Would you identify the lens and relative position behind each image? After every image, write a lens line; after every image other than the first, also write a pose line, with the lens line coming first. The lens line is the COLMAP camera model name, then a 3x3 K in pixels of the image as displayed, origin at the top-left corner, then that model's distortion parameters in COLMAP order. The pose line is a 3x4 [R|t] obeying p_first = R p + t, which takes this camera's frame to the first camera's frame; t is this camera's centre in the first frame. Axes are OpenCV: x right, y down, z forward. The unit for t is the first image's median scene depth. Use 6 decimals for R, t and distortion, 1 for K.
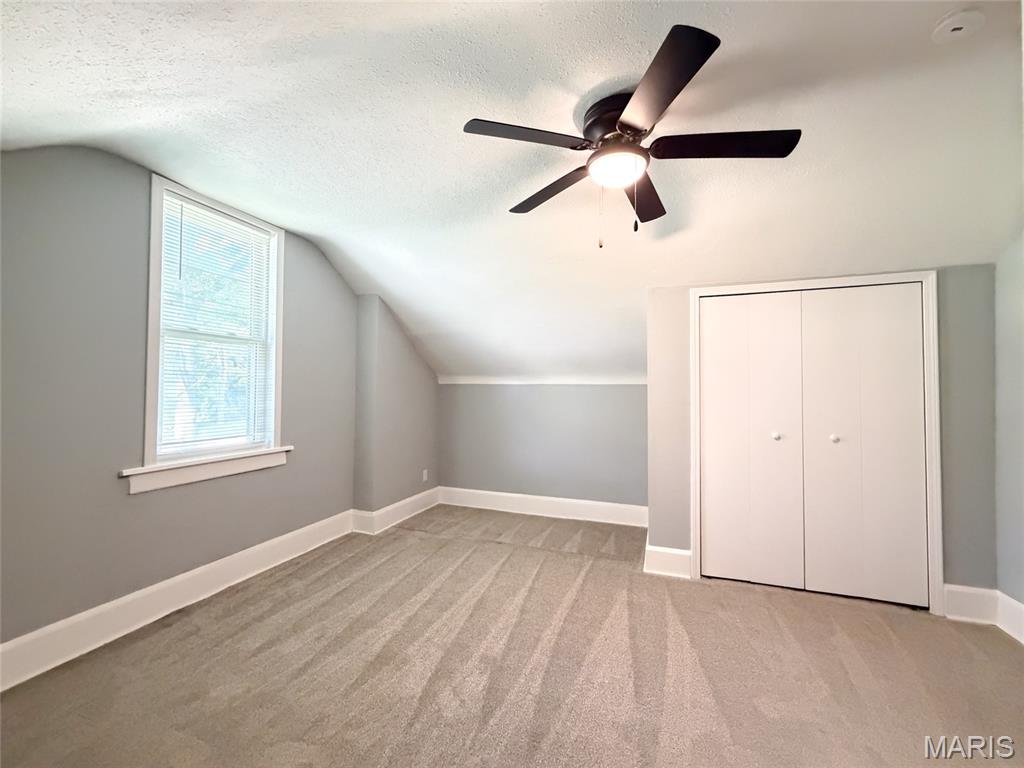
lens RADIAL K [[409.2, 0, 507.5], [0, 409.2, 385.0], [0, 0, 1]] dist [0.002315, 0.000169]
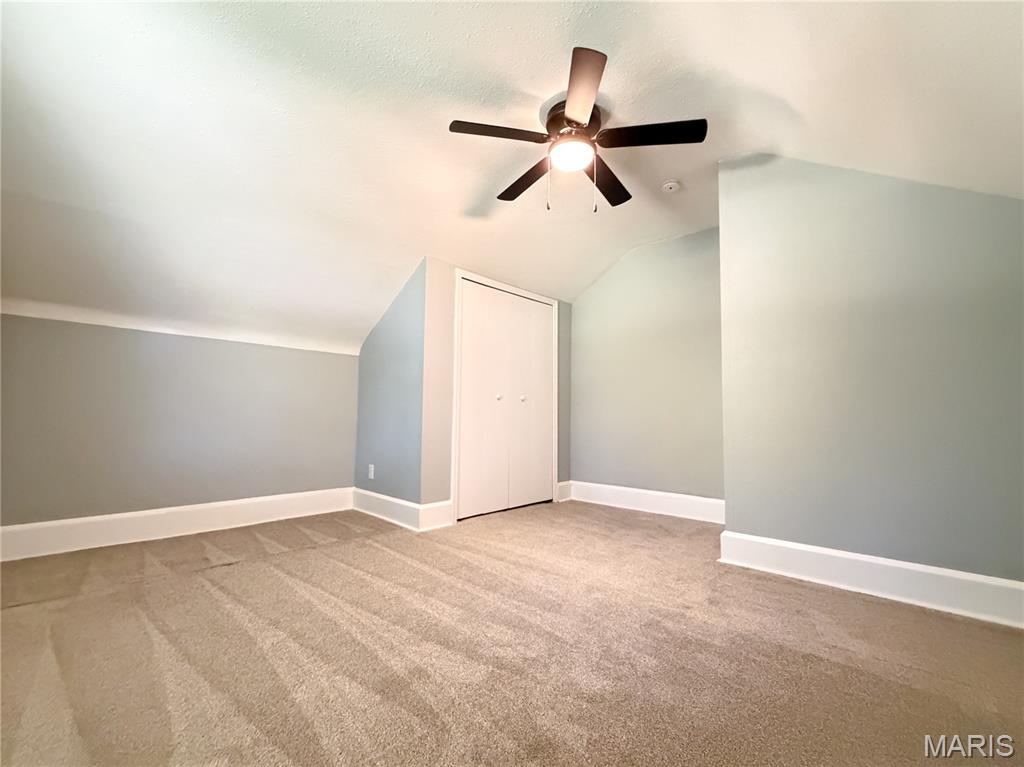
lens RADIAL K [[444.0, 0, 508.6], [0, 444.0, 380.9], [0, 0, 1]] dist [0.005401, 0.000446]
pose [[0.395852, 0.071933, 0.915493, -0.625516], [-0.026776, 0.997408, -0.066791, 0.162720], [-0.917924, 0.001926, 0.396751, 0.386750]]
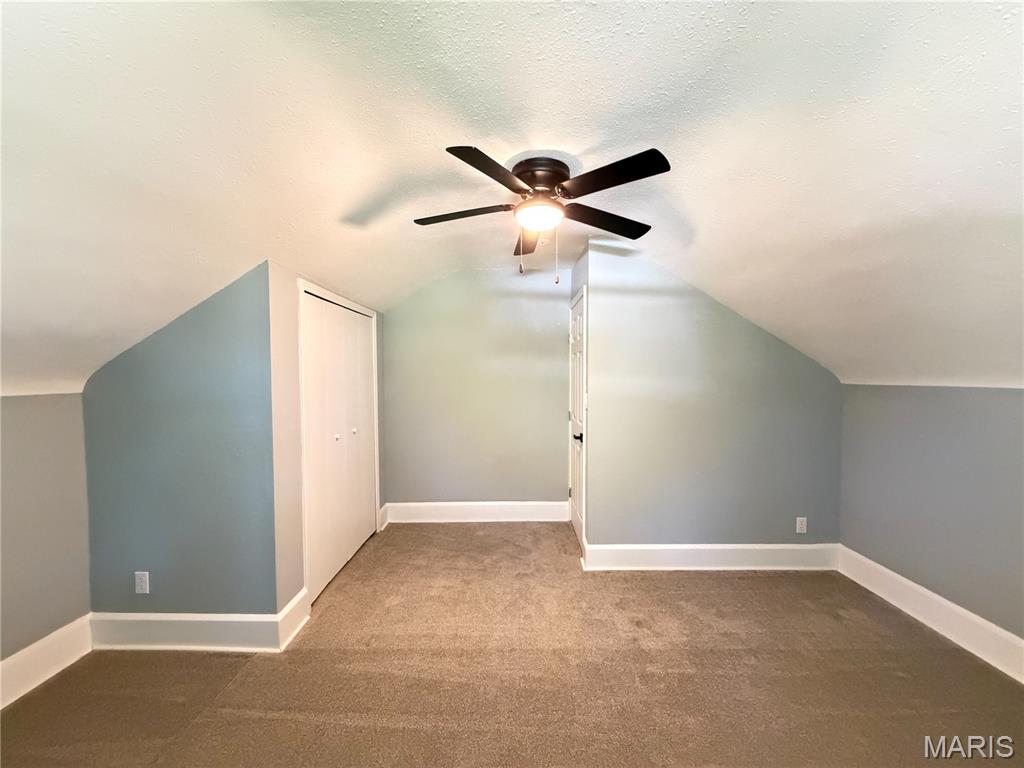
lens RADIAL K [[409.2, 0, 508.7], [0, 409.2, 382.6], [0, 0, 1]] dist [0.002315, 0.000169]
pose [[-0.337443, -0.027892, 0.940933, -0.501063], [-0.014471, 0.999597, 0.024442, -0.050120], [-0.941235, -0.005368, -0.337711, 0.905702]]
